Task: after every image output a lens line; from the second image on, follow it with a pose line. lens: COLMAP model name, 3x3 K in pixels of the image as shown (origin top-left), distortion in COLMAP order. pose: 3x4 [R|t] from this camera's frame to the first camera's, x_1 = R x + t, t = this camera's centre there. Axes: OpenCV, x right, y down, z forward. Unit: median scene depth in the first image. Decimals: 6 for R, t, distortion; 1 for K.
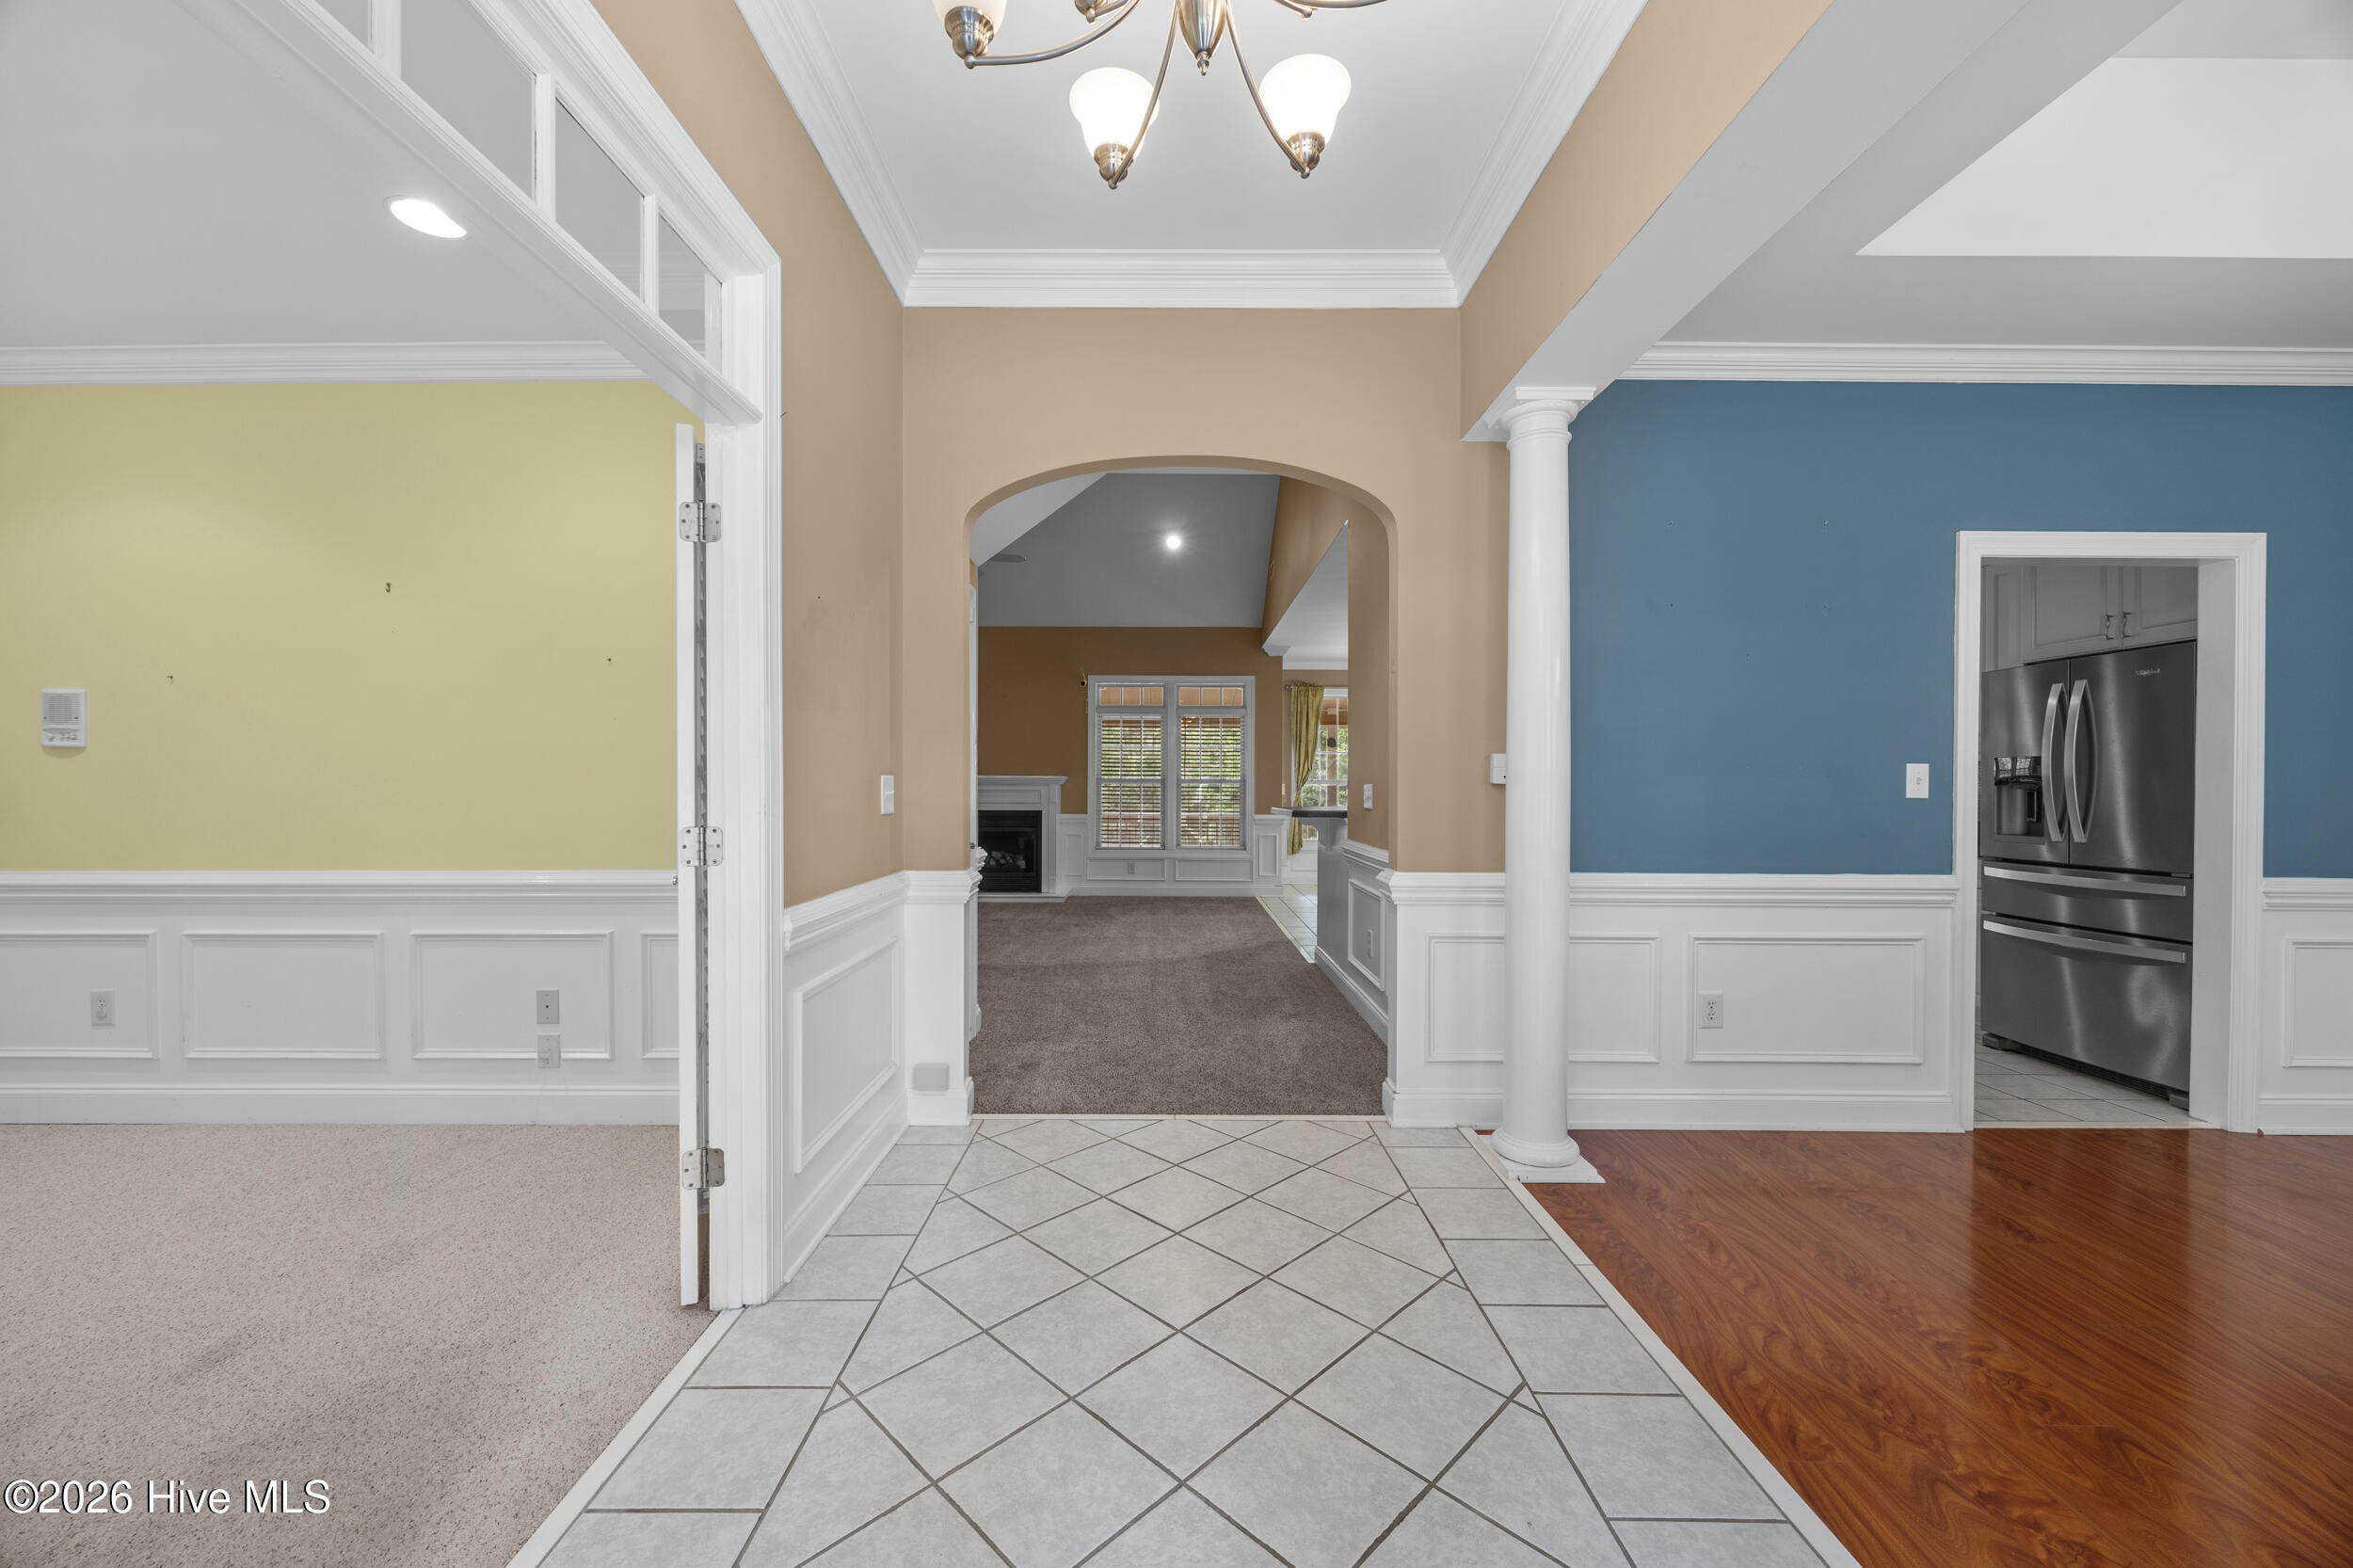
lens RADIAL K [[896.1, 0, 1168.3], [0, 896.1, 785.8], [0, 0, 1]] dist [0.002801, 0.000013]
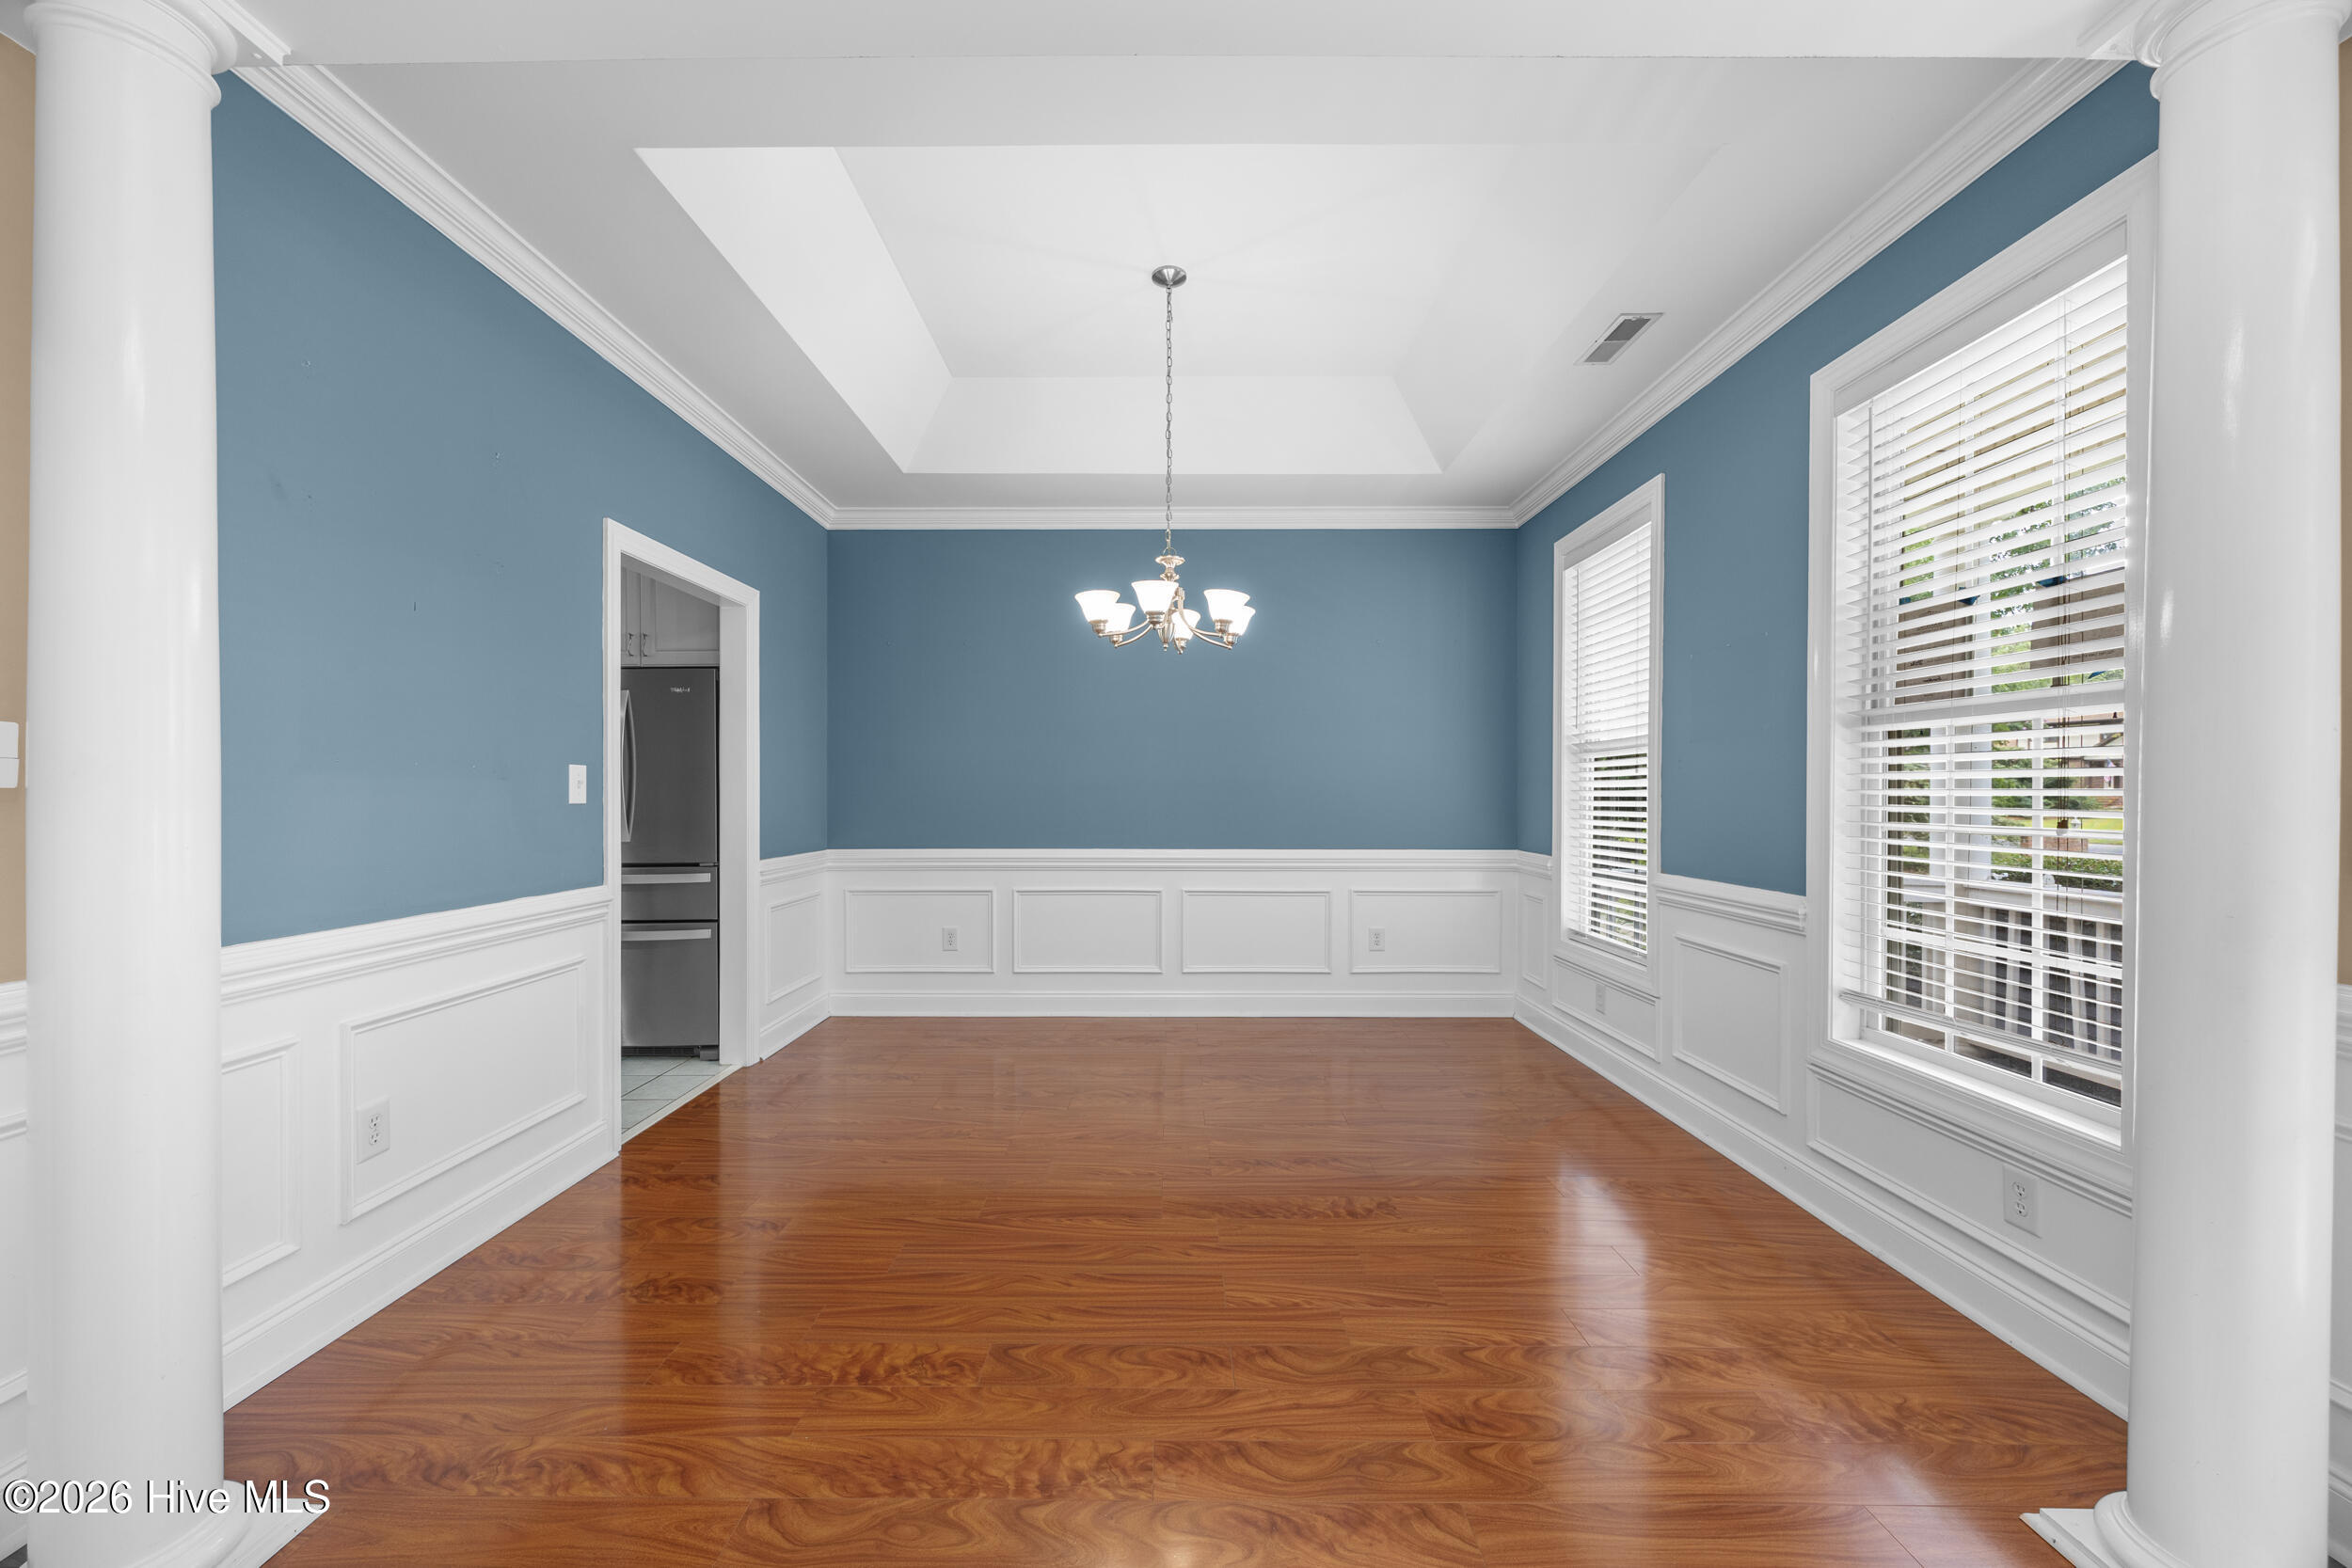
lens RADIAL K [[895.6, 0, 1169.7], [0, 895.6, 791.2], [0, 0, 1]] dist [0.002801, 0.000013]
pose [[0.014883, -0.005619, 0.999873, -0.047673], [0.004740, 0.999973, 0.005549, -0.000749], [-0.999878, 0.004657, 0.014910, 0.402039]]
